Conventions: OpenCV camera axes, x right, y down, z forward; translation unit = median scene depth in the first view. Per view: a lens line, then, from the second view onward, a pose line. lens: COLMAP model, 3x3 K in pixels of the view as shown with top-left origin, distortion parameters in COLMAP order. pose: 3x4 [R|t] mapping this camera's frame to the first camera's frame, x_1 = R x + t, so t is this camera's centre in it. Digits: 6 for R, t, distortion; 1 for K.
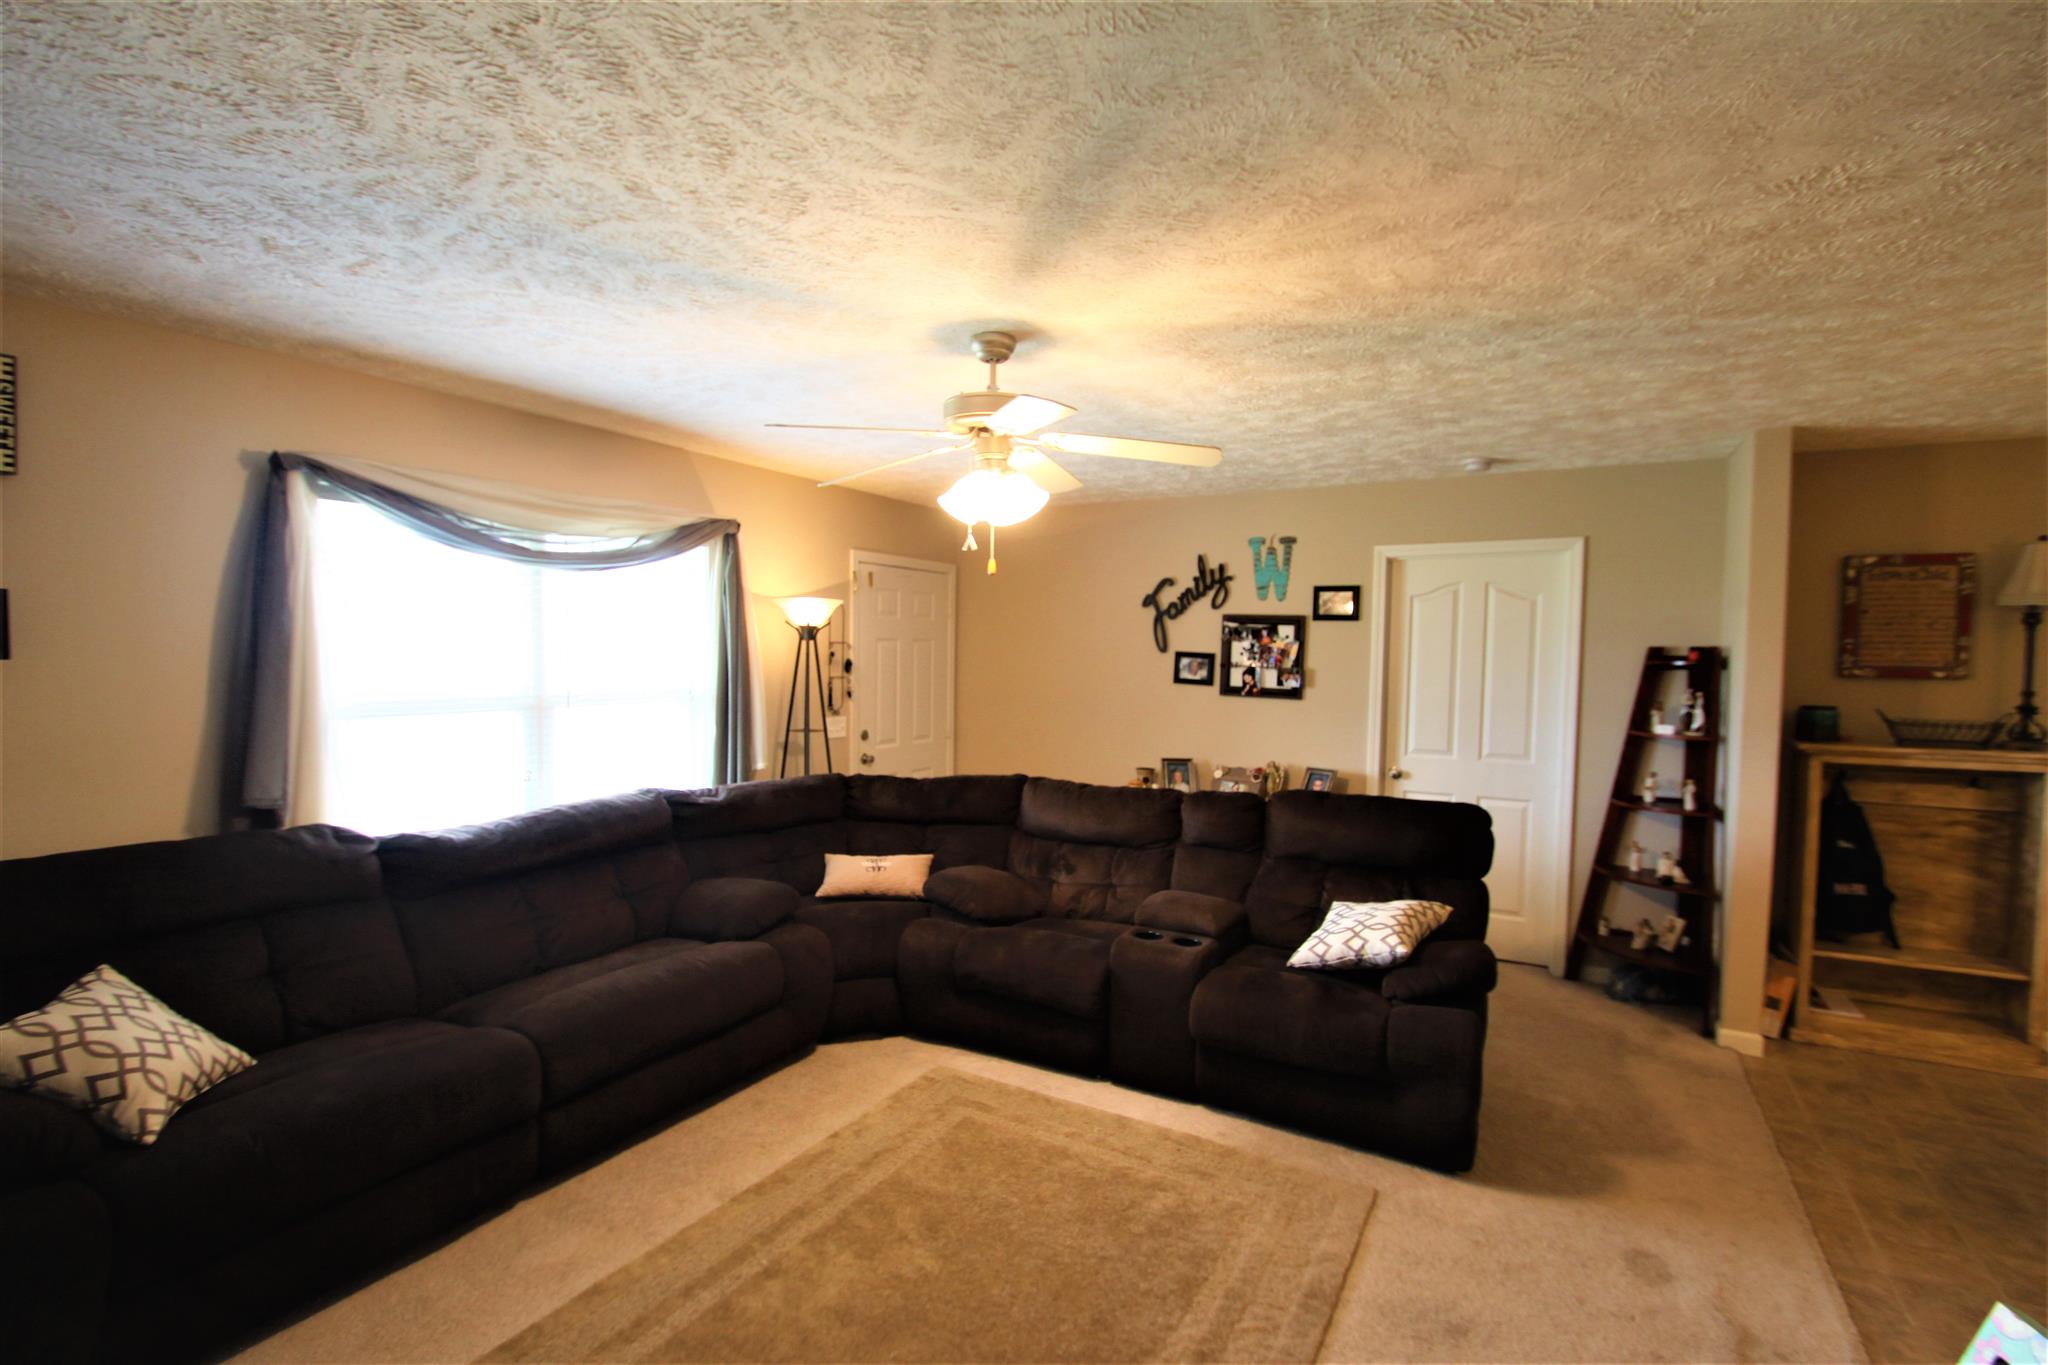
lens RADIAL K [[947.1, 0, 1031.3], [0, 947.1, 699.7], [0, 0, 1]] dist [-0.001768, -0.008421]
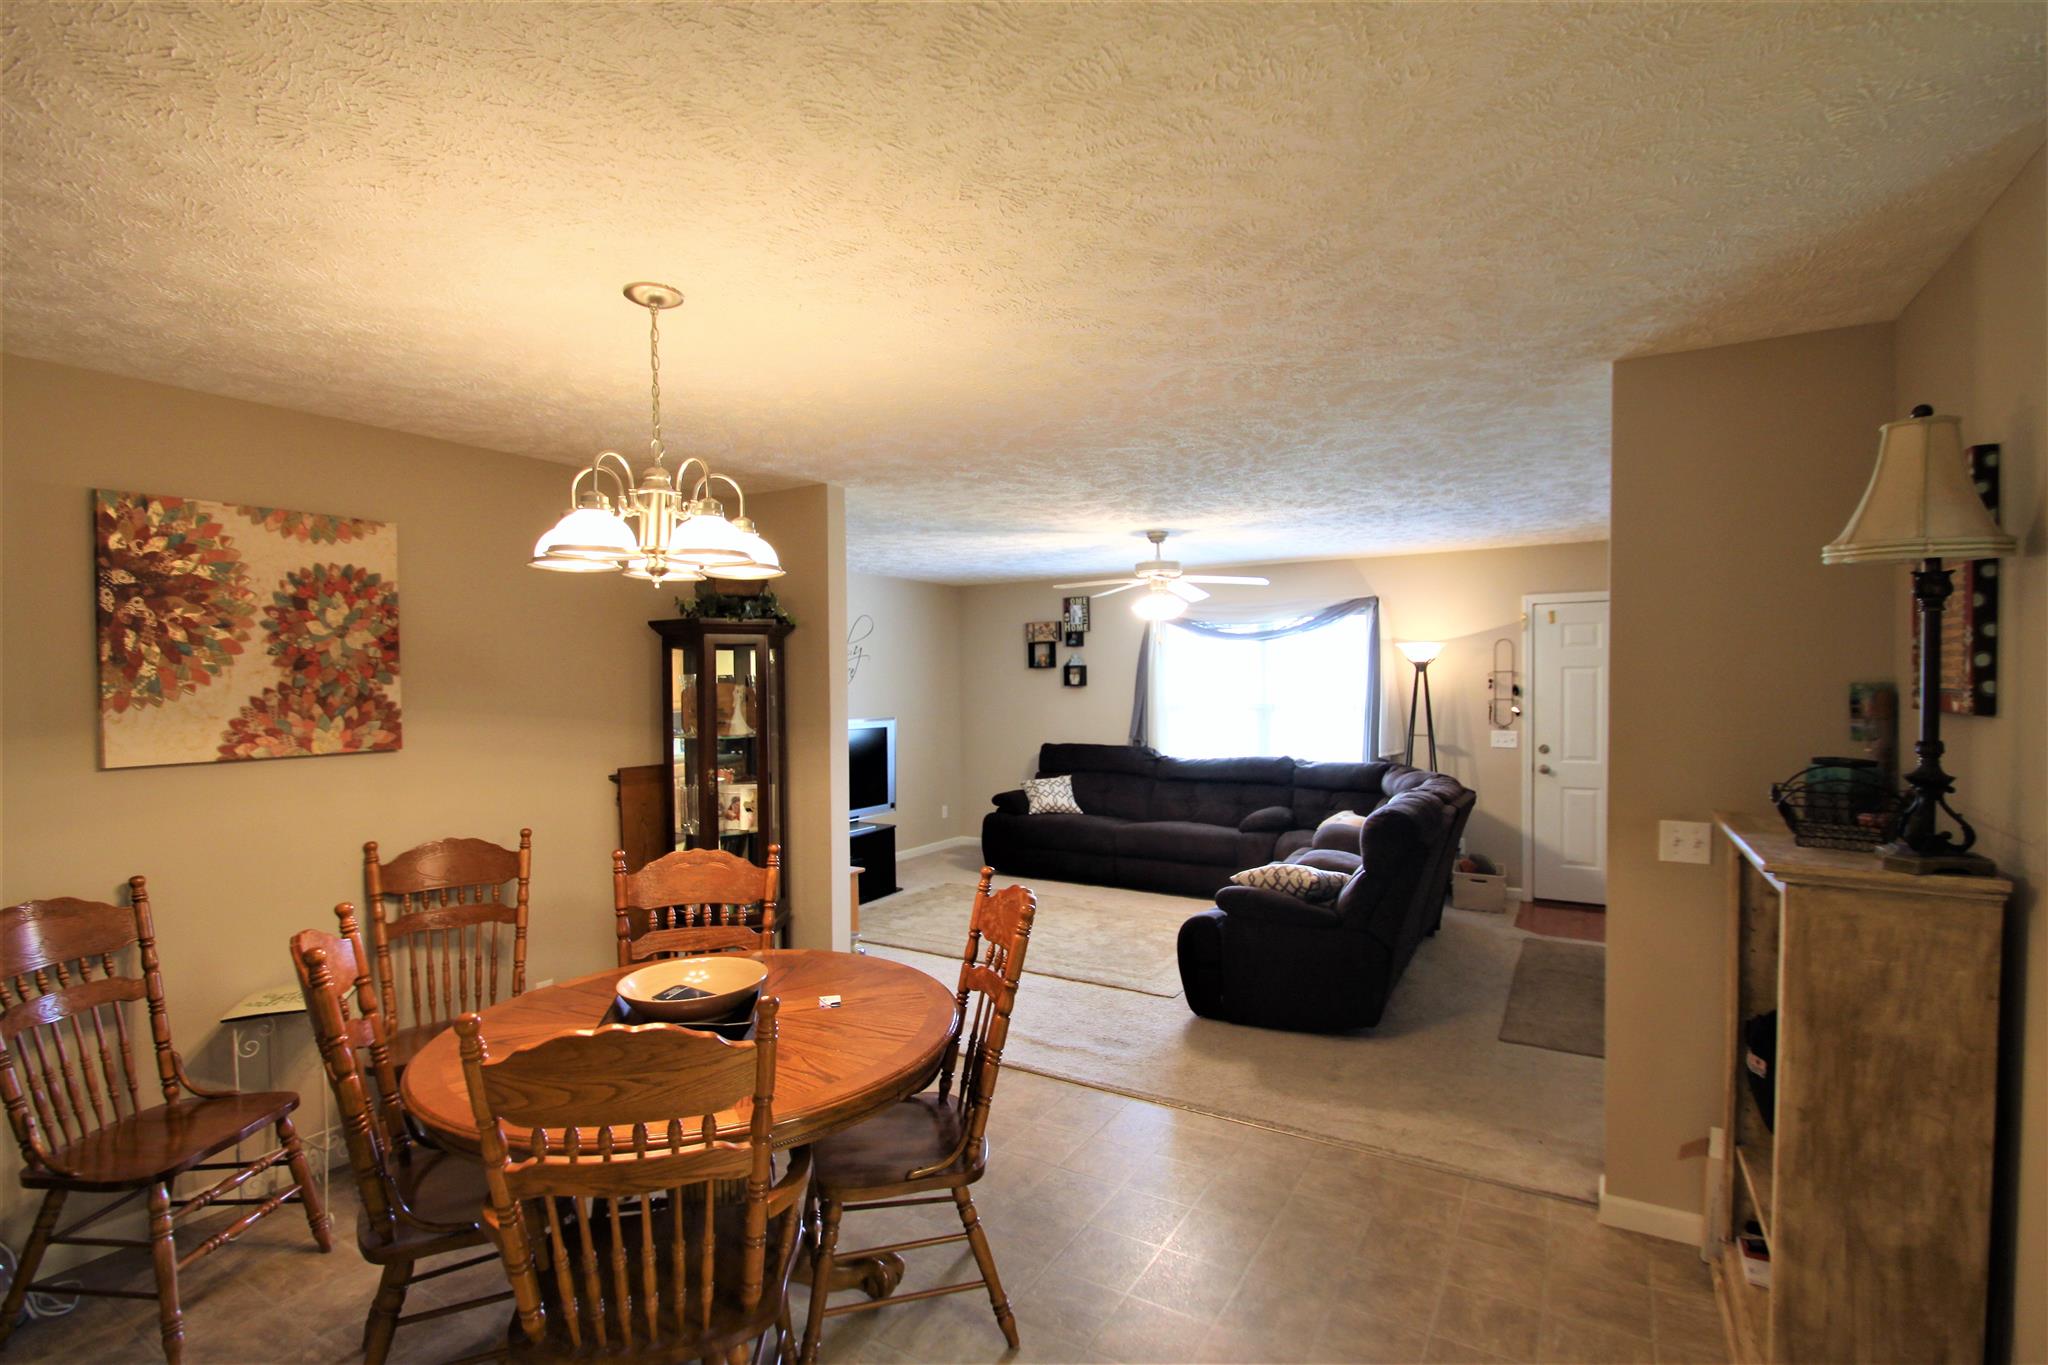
lens RADIAL K [[947.1, 0, 1017.2], [0, 947.1, 697.3], [0, 0, 1]] dist [-0.001768, -0.008421]
pose [[-0.021176, 0.011372, -0.999711, 1.196394], [-0.050621, 0.998641, 0.012432, -0.010078], [0.998493, 0.050870, -0.020571, 0.428863]]
